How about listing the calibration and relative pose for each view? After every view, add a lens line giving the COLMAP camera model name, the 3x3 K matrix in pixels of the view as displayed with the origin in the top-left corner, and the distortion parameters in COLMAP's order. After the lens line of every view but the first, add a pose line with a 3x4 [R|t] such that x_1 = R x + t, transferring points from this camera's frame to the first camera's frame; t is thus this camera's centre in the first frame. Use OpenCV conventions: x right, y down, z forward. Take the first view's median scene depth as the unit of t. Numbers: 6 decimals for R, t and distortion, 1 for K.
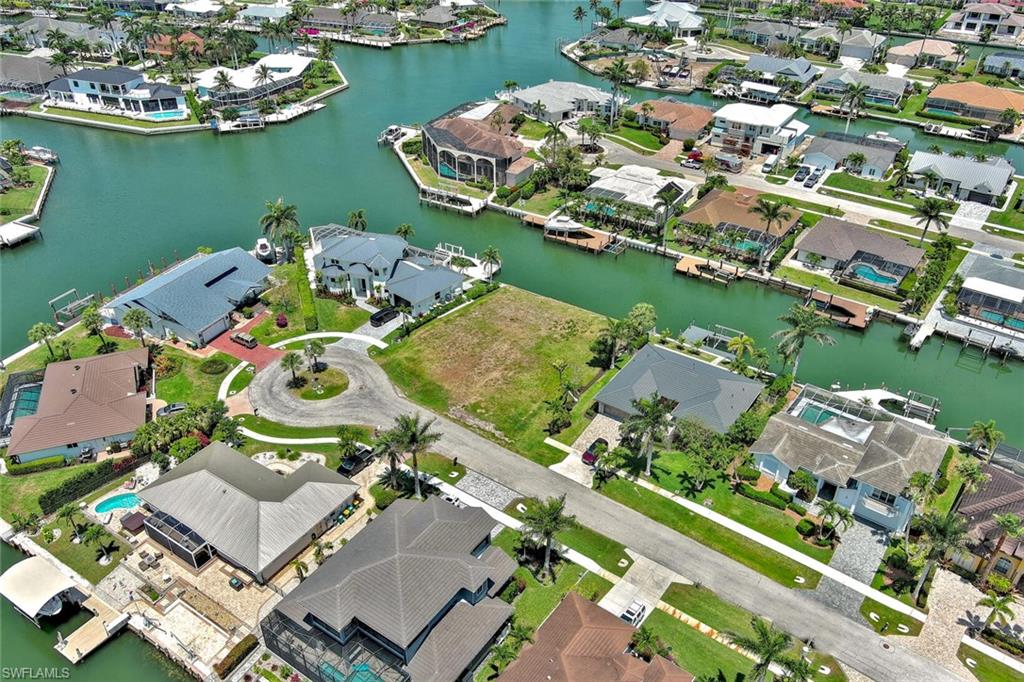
lens RADIAL K [[796.9, 0, 510.6], [0, 796.9, 336.4], [0, 0, 1]] dist [0.028218, -0.025152]
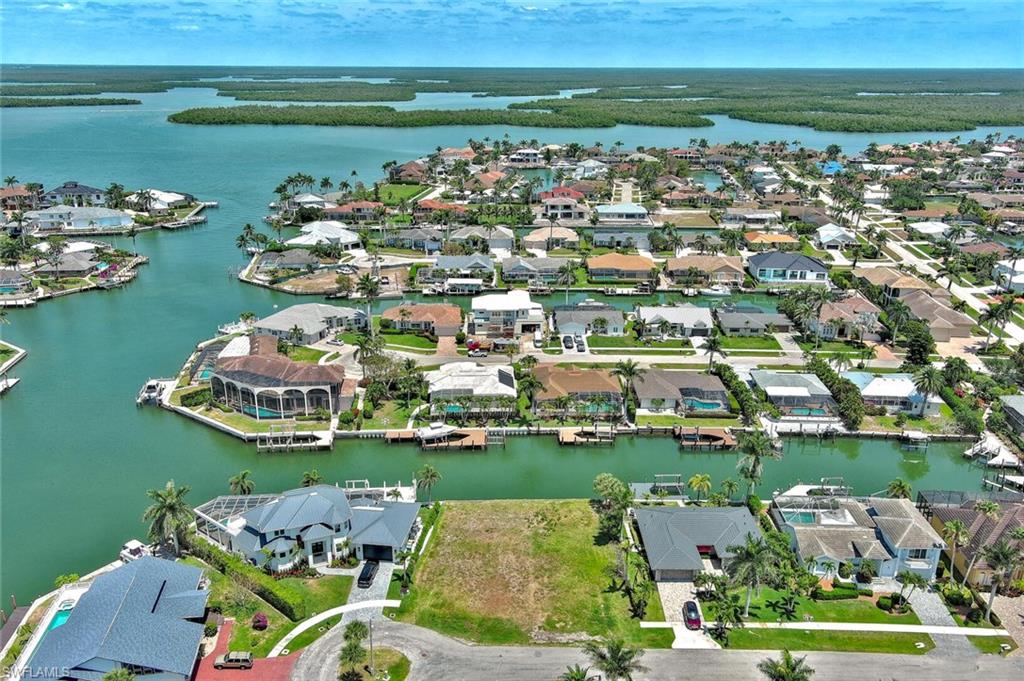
lens RADIAL K [[796.9, 0, 511.8], [0, 796.9, 343.5], [0, 0, 1]] dist [0.028218, -0.025152]
pose [[0.818490, -0.189018, 0.542537, -0.382995], [0.312438, 0.938924, -0.144237, -0.071906], [-0.482138, 0.287566, 0.827556, 0.105552]]
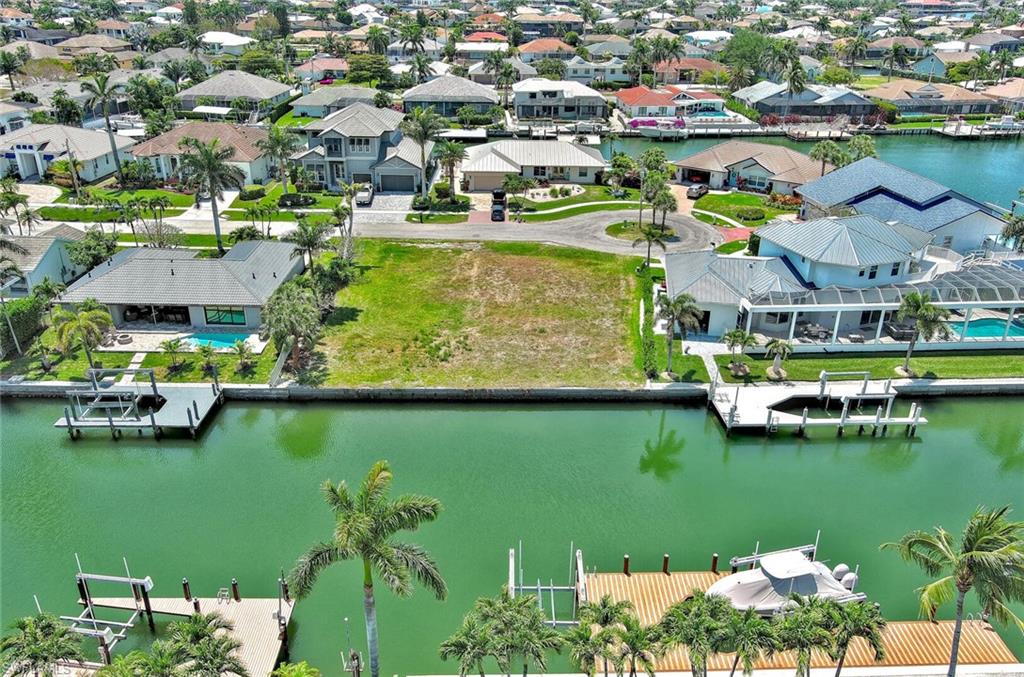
lens RADIAL K [[801.8, 0, 512.4], [0, 801.8, 342.0], [0, 0, 1]] dist [0.025124, -0.019157]
pose [[-0.822781, 0.226459, -0.521295, 0.254073], [-0.322811, 0.568696, 0.756556, -0.353407], [0.467787, 0.790760, -0.394809, 1.021748]]
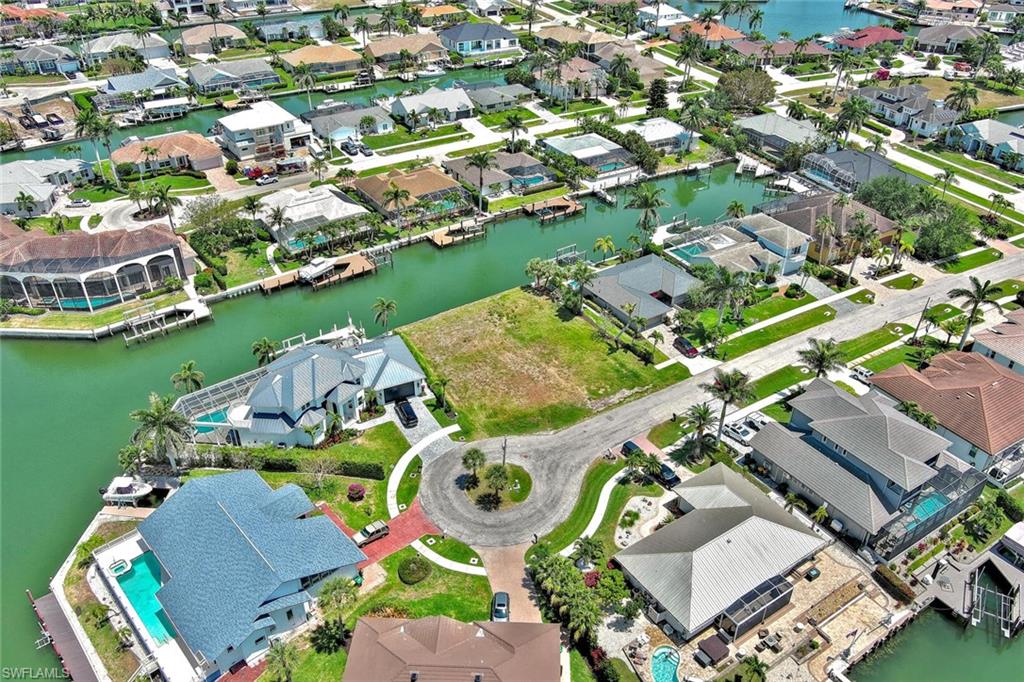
lens RADIAL K [[796.9, 0, 512.3], [0, 796.9, 339.0], [0, 0, 1]] dist [0.028218, -0.025152]
pose [[0.372557, -0.510727, 0.774828, -0.613262], [0.504118, 0.812382, 0.293088, -0.234670], [-0.779145, 0.281413, 0.560125, 0.348027]]
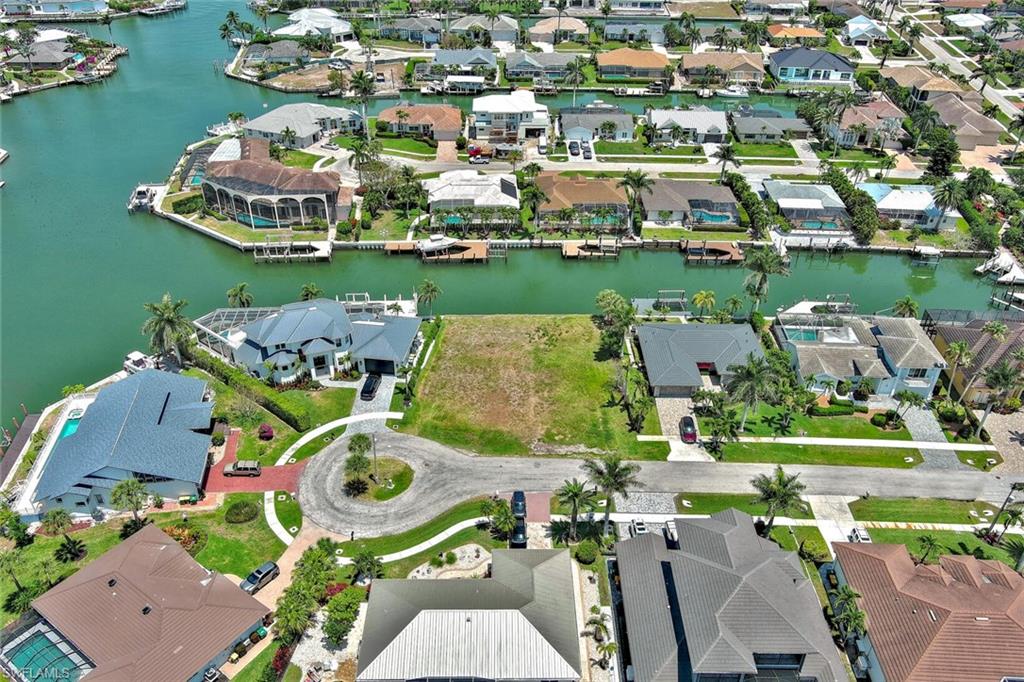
lens RADIAL K [[796.9, 0, 511.9], [0, 796.9, 338.1], [0, 0, 1]] dist [0.028218, -0.025152]
pose [[0.822432, -0.304841, 0.480289, -0.367102], [0.303897, 0.949165, 0.082055, -0.084357], [-0.480887, 0.078474, 0.873264, 0.123045]]
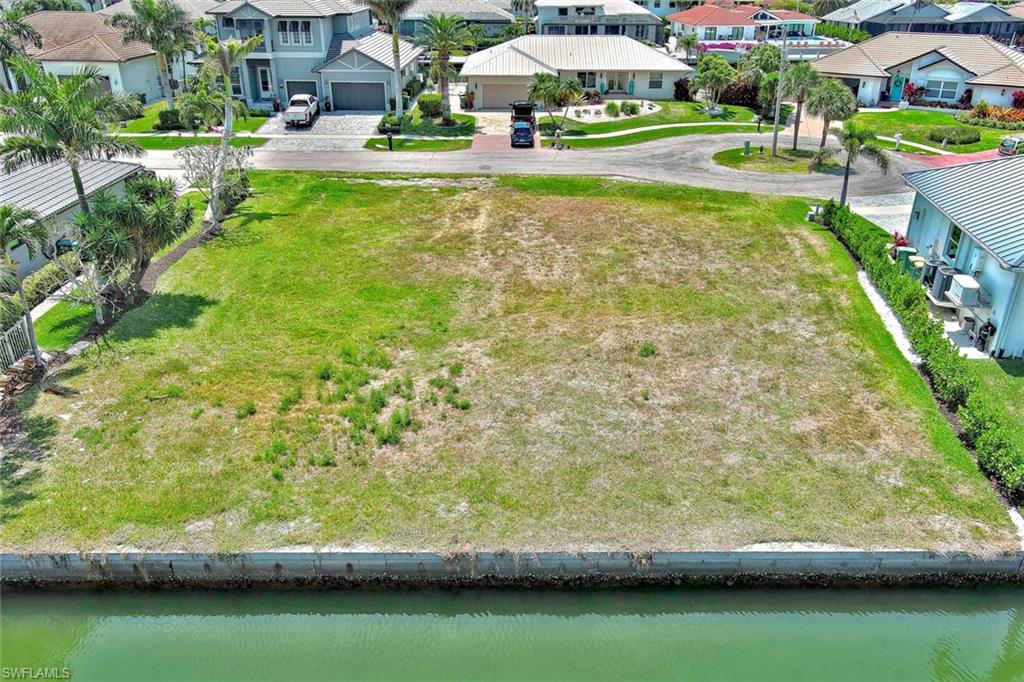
lens RADIAL K [[796.9, 0, 515.5], [0, 796.9, 338.9], [0, 0, 1]] dist [0.028218, -0.025152]
pose [[-0.828416, 0.232395, -0.509626, 0.117121], [-0.311279, 0.565401, 0.763824, -0.147406], [0.465652, 0.791400, -0.396047, 0.899968]]
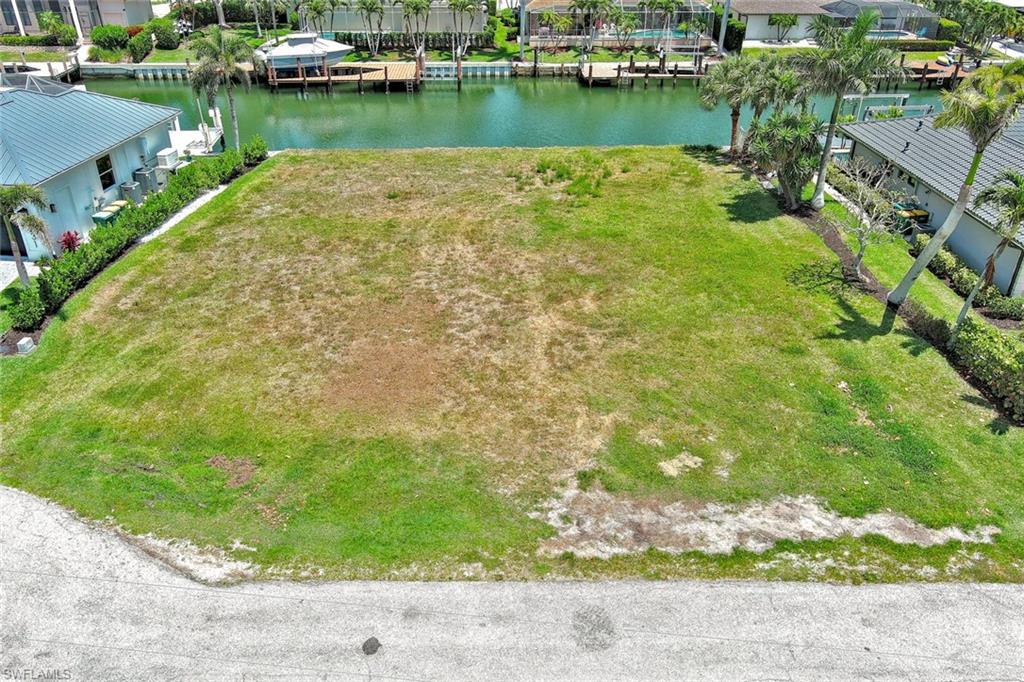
lens RADIAL K [[796.9, 0, 513.3], [0, 796.9, 339.8], [0, 0, 1]] dist [0.028218, -0.025152]
pose [[0.802307, -0.289236, 0.522155, -0.118349], [0.321355, 0.946467, 0.030502, 0.032057], [-0.503025, 0.143325, 0.852305, 0.606203]]
